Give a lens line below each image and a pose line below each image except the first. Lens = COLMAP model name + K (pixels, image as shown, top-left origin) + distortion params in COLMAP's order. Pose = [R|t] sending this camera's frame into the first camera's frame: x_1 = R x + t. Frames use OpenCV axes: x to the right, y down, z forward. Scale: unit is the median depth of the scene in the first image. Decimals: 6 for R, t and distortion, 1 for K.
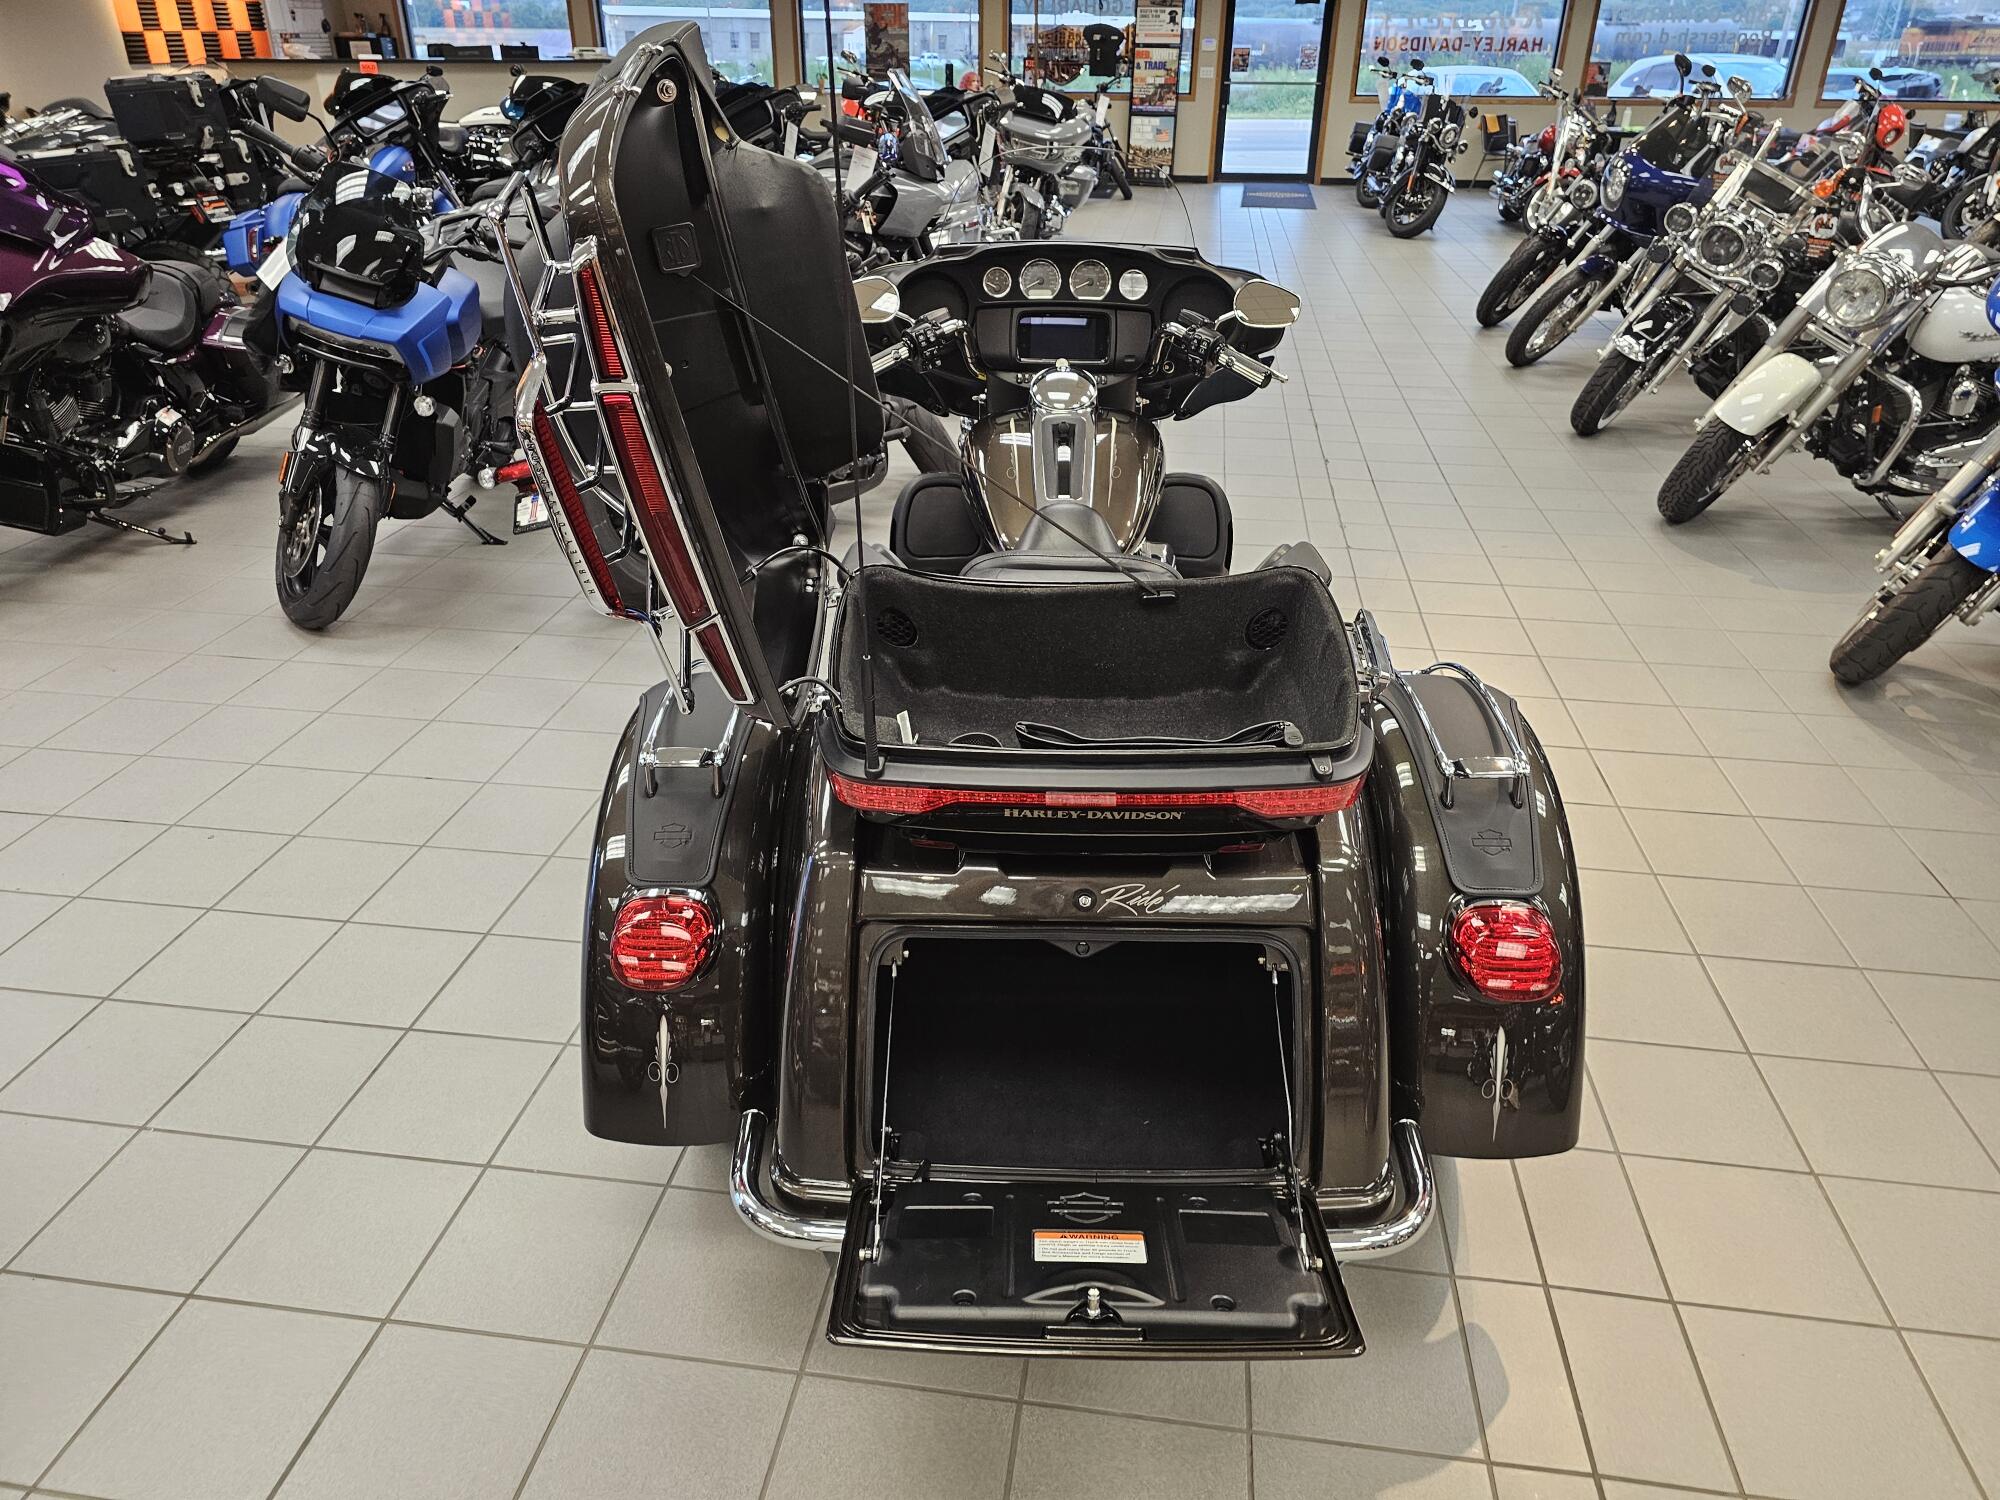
lens RADIAL K [[1349.5, 0, 995.8], [0, 1349.5, 774.2], [0, 0, 1]] dist [0.047131, -0.043425]
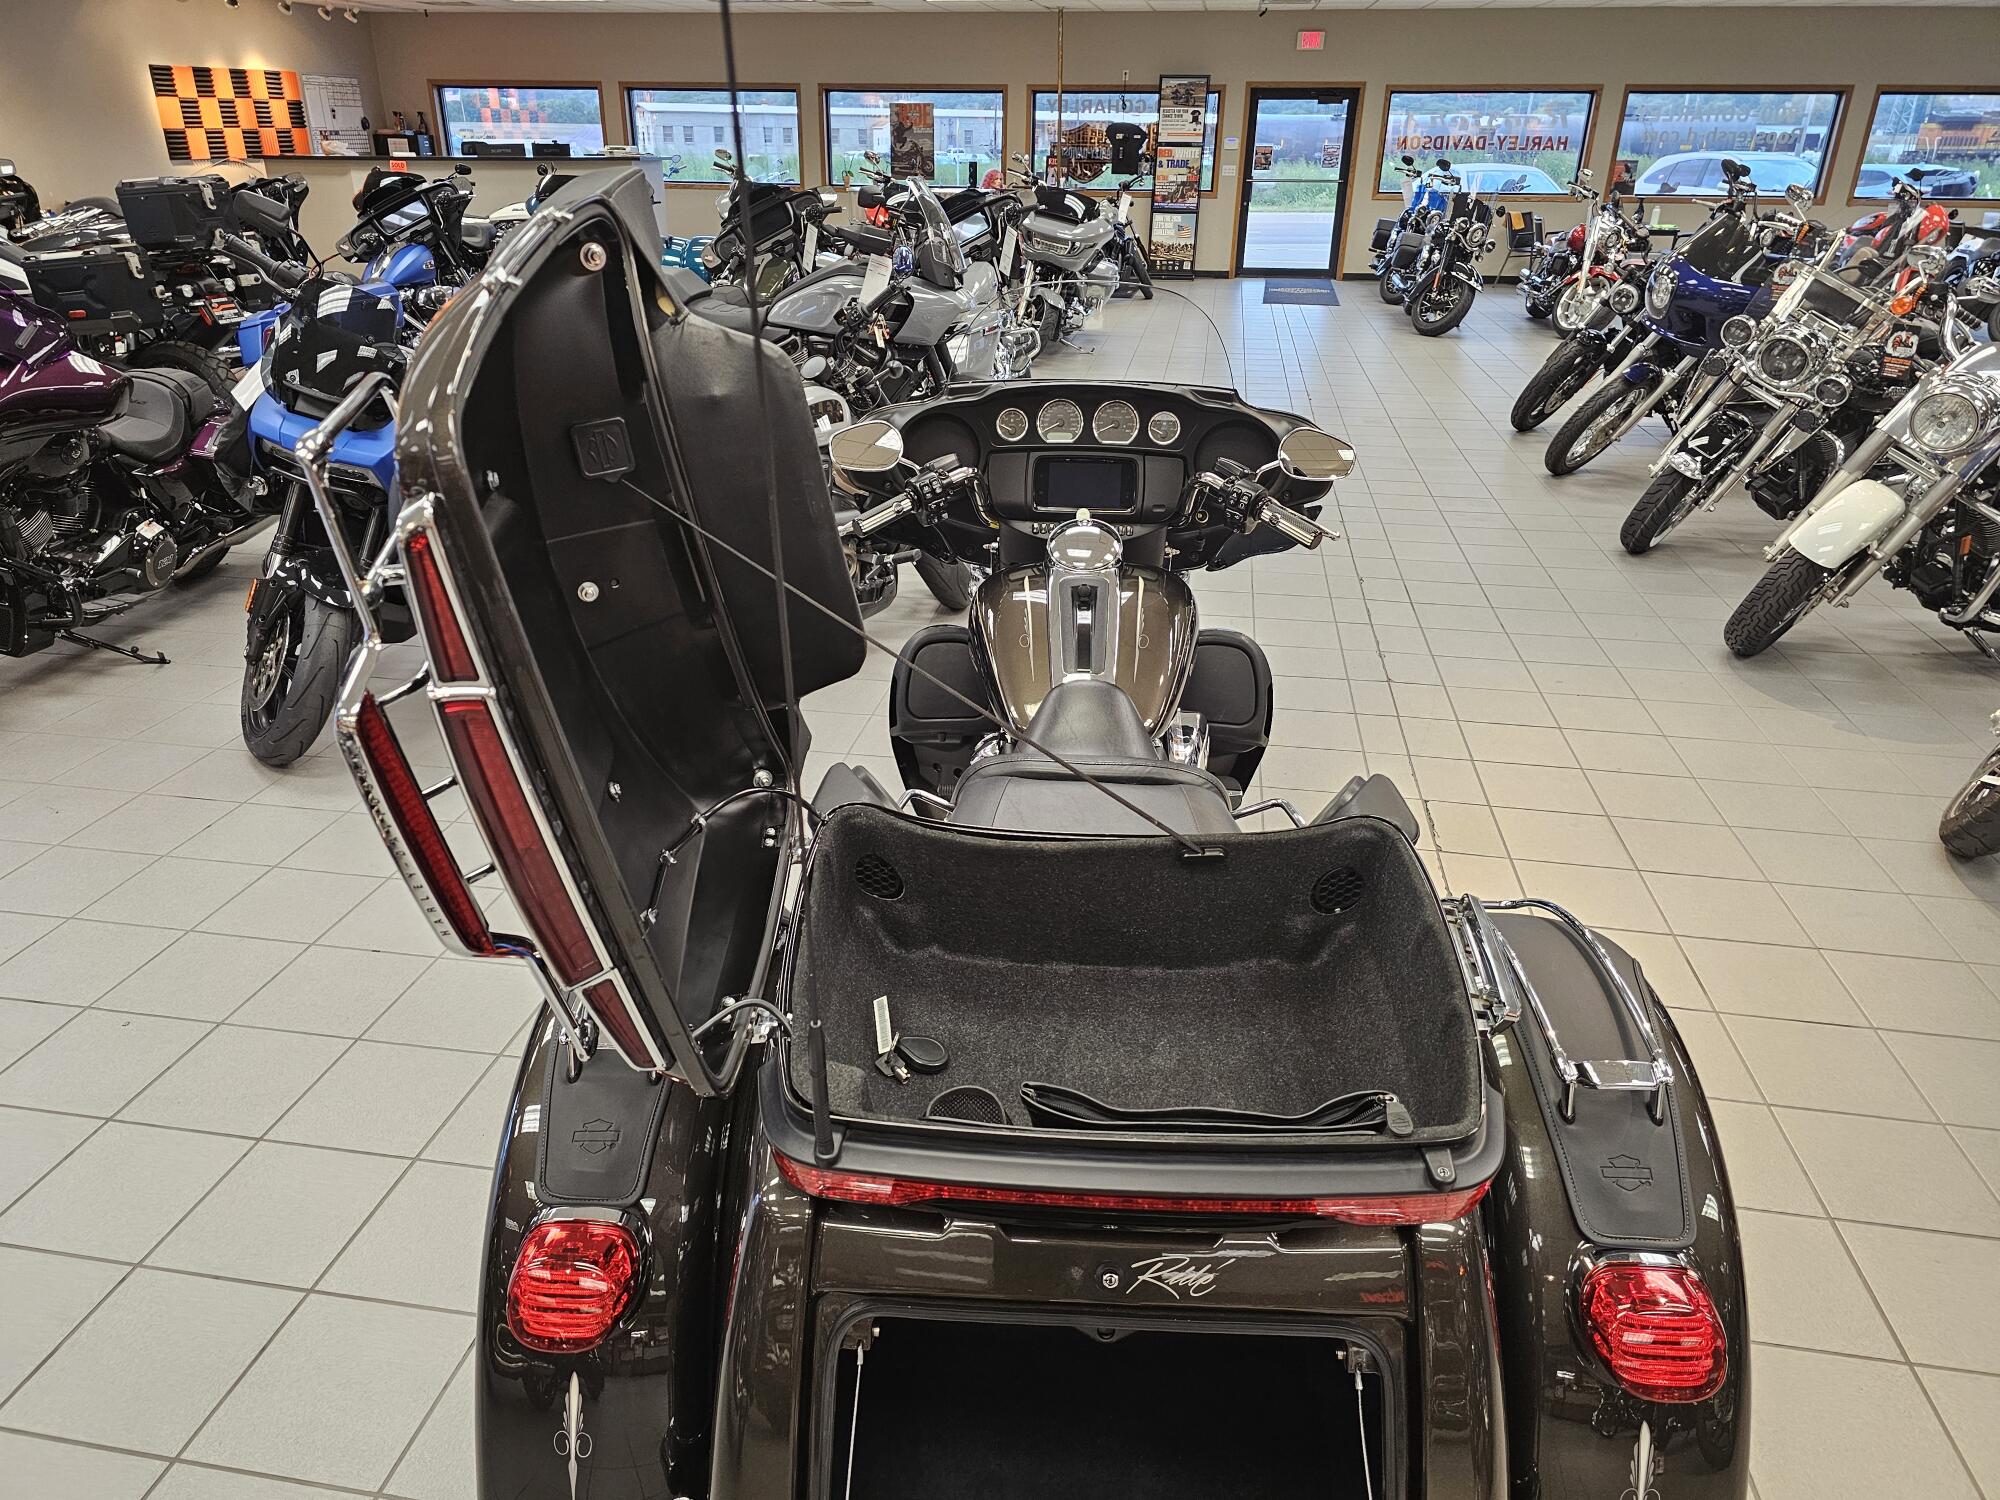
lens RADIAL K [[1349.5, 0, 974.8], [0, 1349.5, 764.4], [0, 0, 1]] dist [0.047131, -0.043425]
pose [[0.999542, 0.013786, -0.026944, 0.002574], [-0.015385, 0.998075, -0.060084, -0.060394], [0.026064, 0.060471, 0.997830, 0.085047]]
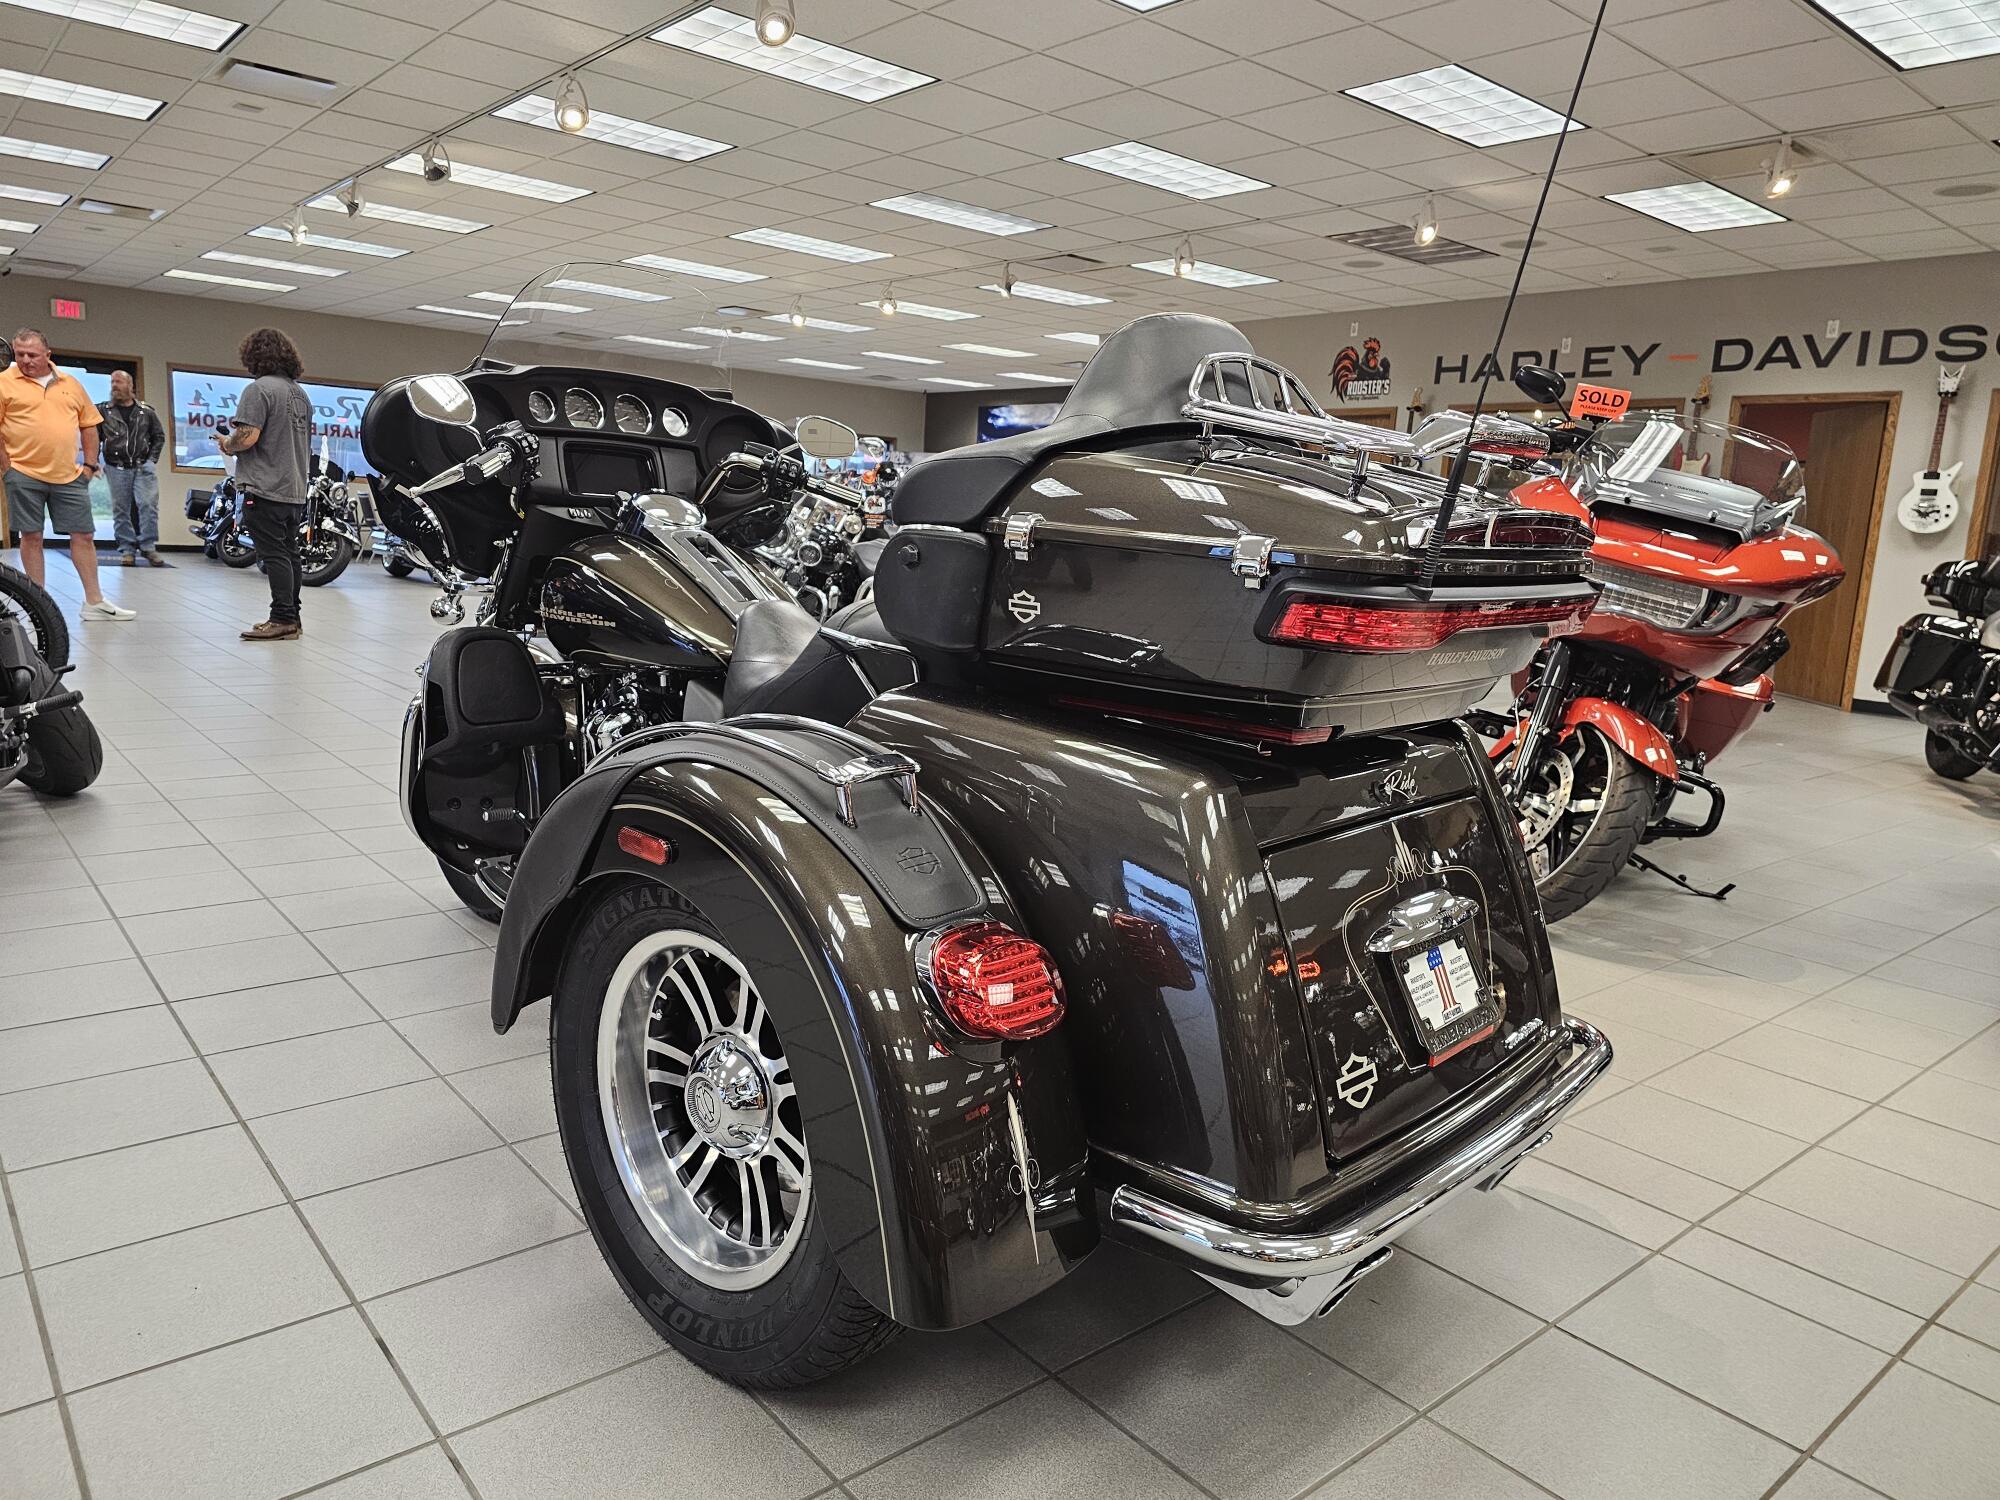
lens RADIAL K [[1349.5, 0, 981.4], [0, 1349.5, 740.0], [0, 0, 1]] dist [0.047131, -0.043425]
pose [[0.667433, -0.090200, 0.739187, -0.348433], [0.307032, 0.937670, -0.162807, 0.052420], [-0.678428, 0.335617, 0.653526, 0.217701]]
